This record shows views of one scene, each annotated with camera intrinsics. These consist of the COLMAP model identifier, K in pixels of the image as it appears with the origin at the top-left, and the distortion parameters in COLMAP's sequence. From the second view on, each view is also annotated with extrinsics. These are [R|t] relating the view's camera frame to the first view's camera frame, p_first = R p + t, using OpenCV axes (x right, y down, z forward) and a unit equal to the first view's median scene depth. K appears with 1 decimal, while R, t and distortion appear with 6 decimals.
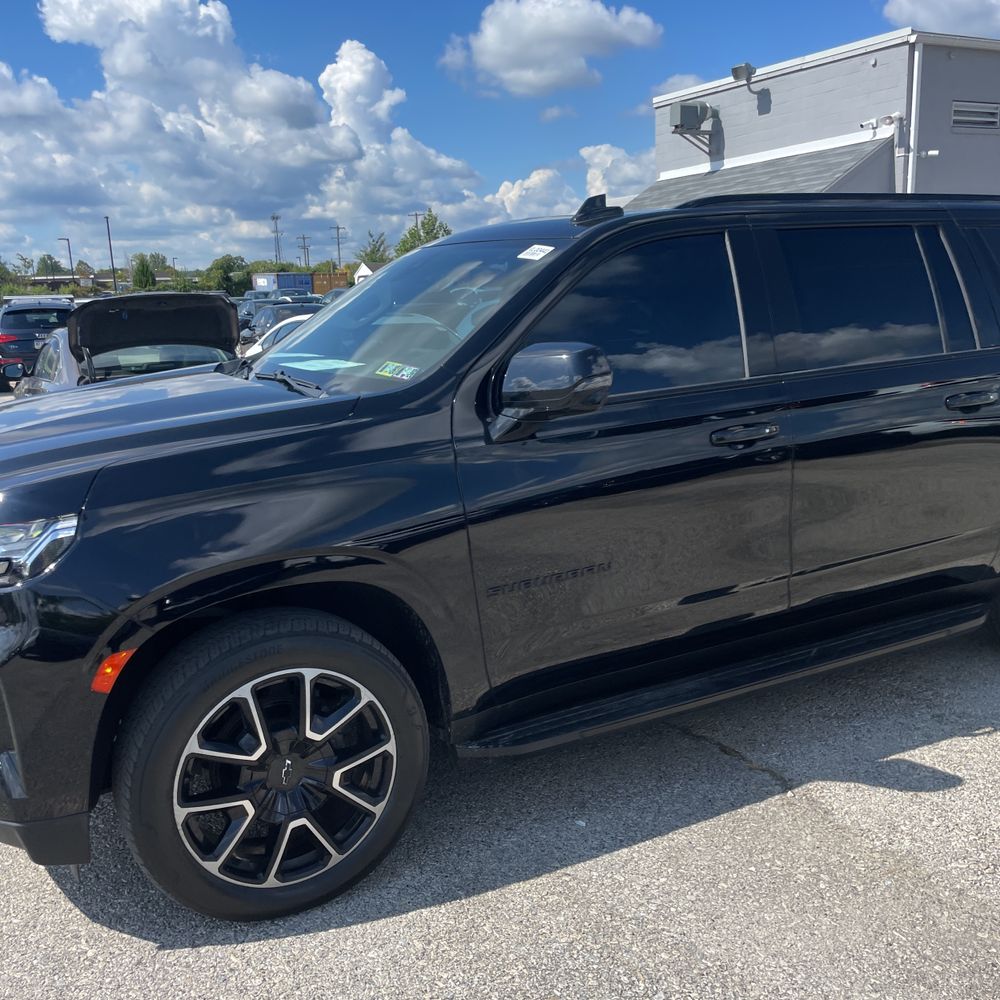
lens RADIAL K [[1010.5, 0, 510.1], [0, 1010.5, 514.5], [0, 0, 1]] dist [0.076330, -0.090243]
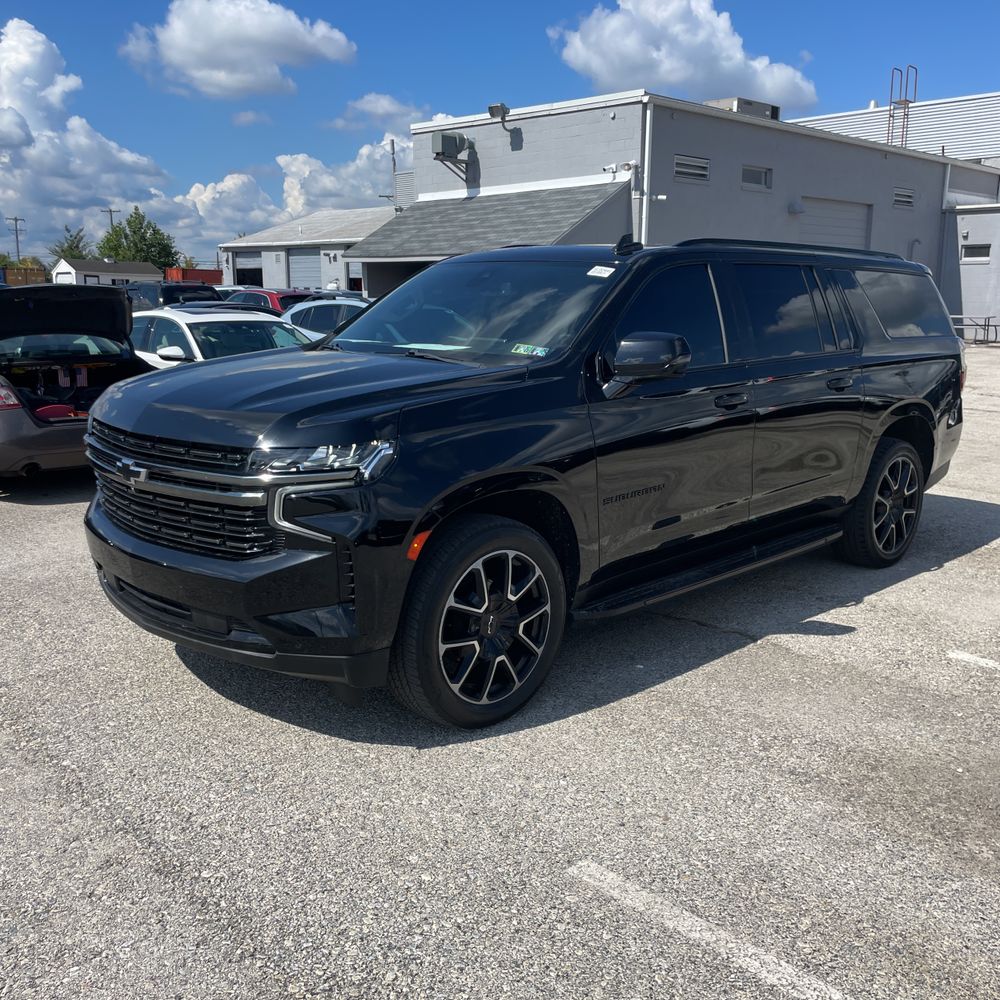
lens RADIAL K [[1010.5, 0, 510.1], [0, 1010.5, 514.5], [0, 0, 1]] dist [0.076330, -0.090243]
pose [[0.955475, -0.020365, 0.294369, -0.093607], [0.023931, 0.999677, -0.008517, 0.016811], [-0.294101, 0.015183, 0.955654, -0.058301]]
